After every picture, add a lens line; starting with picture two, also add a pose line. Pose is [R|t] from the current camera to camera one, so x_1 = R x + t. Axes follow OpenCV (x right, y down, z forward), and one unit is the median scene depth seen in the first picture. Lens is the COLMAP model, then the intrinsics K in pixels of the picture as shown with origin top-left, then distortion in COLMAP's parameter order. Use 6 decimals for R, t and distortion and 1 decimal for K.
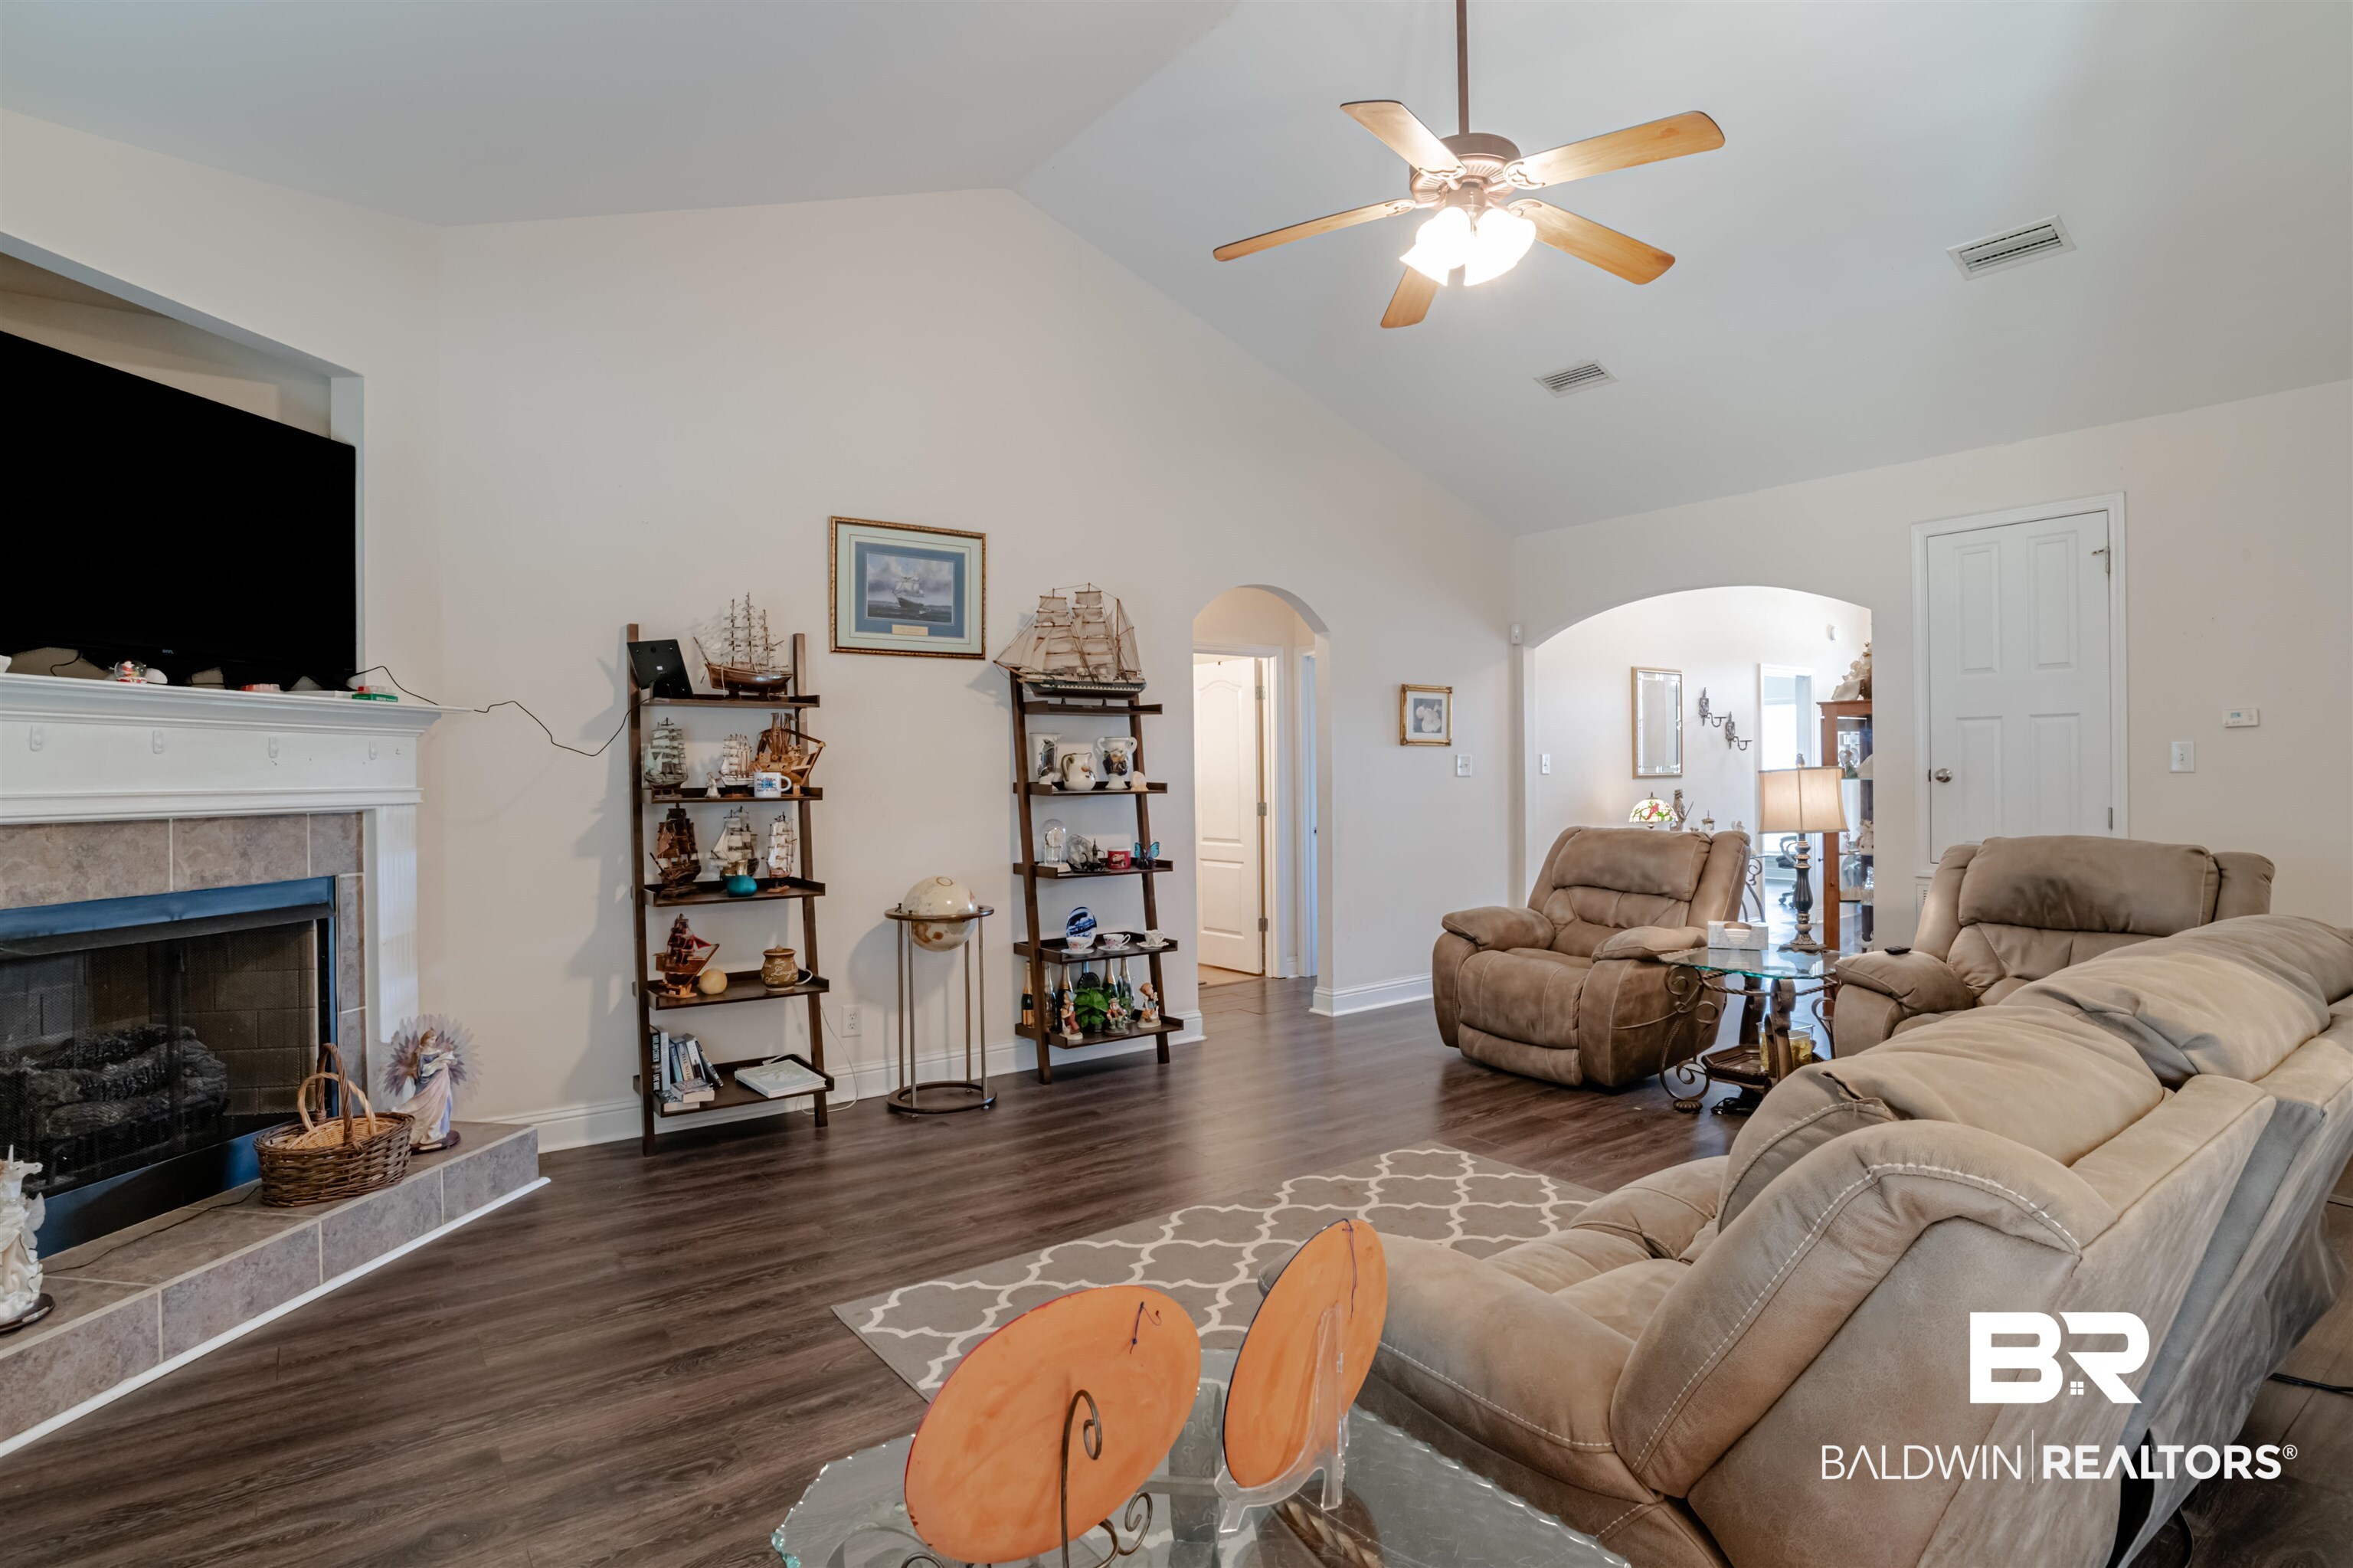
lens RADIAL K [[1205.7, 0, 1185.8], [0, 1205.7, 780.8], [0, 0, 1]] dist [-0.064497, 0.030346]
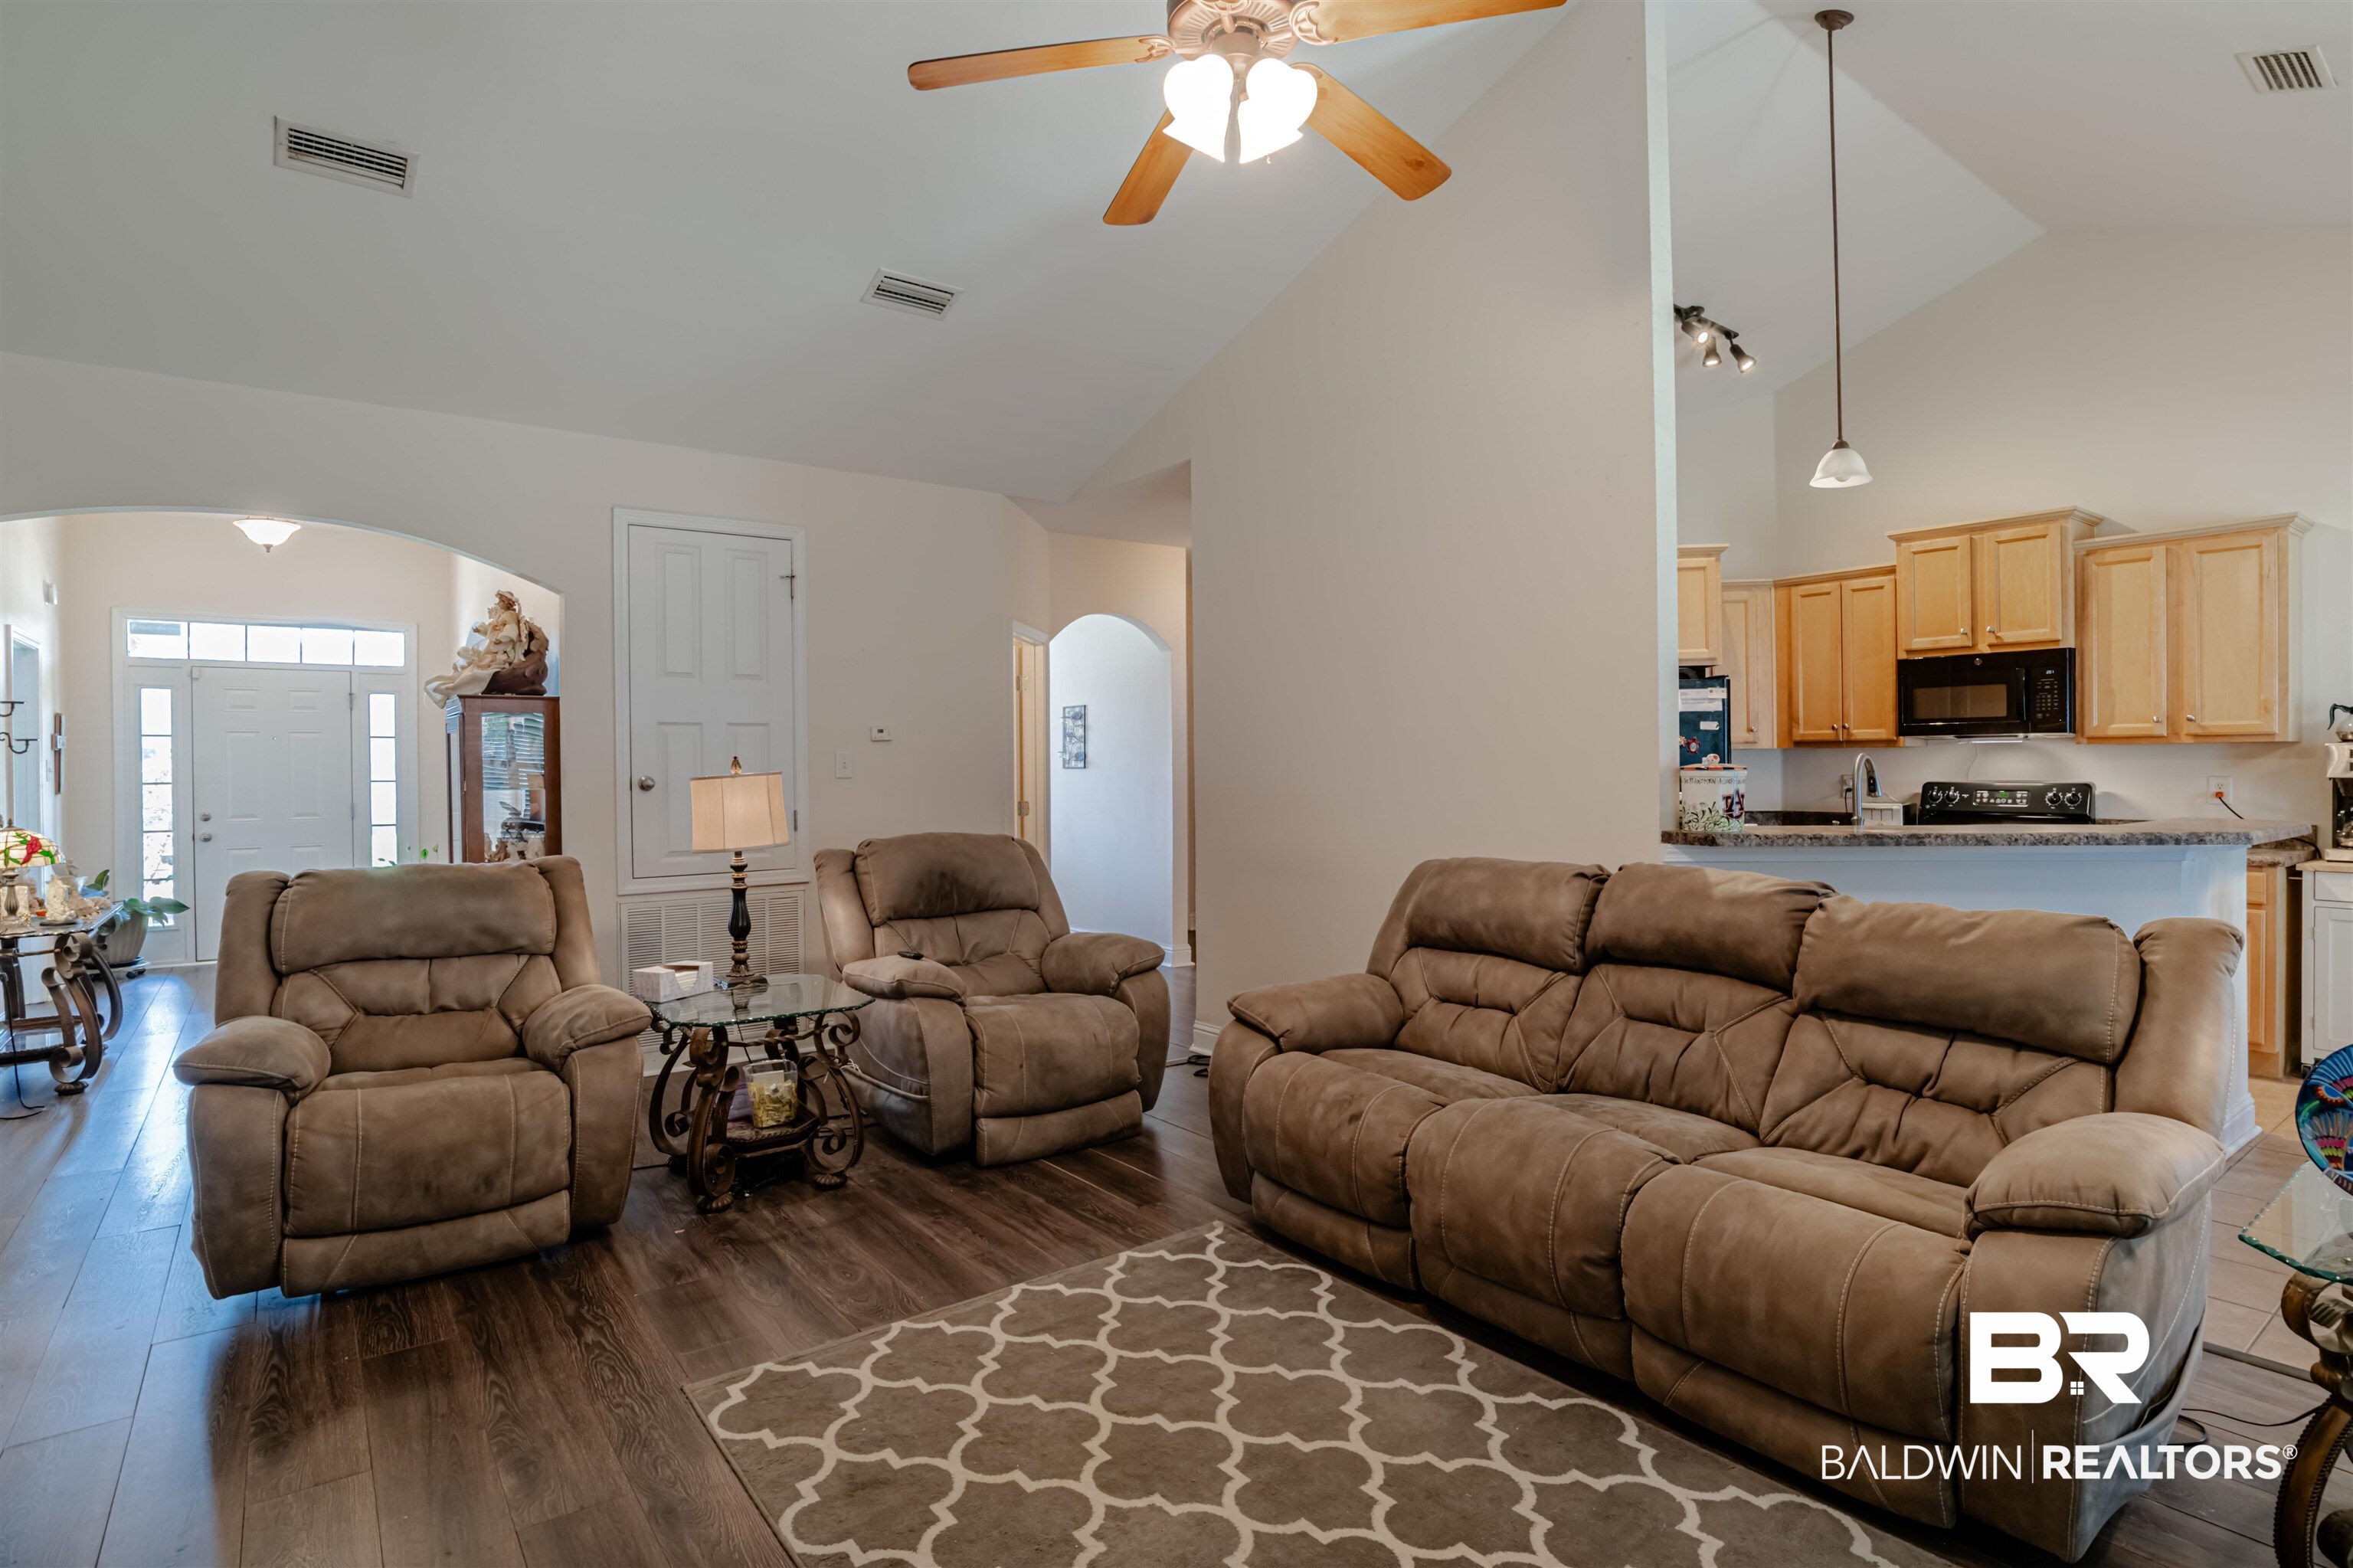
lens RADIAL K [[1205.7, 0, 1185.8], [0, 1205.7, 780.8], [0, 0, 1]] dist [-0.064497, 0.030346]
pose [[-0.021916, -0.002591, 0.999756, -0.383744], [0.017787, 0.999837, 0.002981, -0.002146], [-0.999602, 0.017848, -0.021866, 0.731849]]
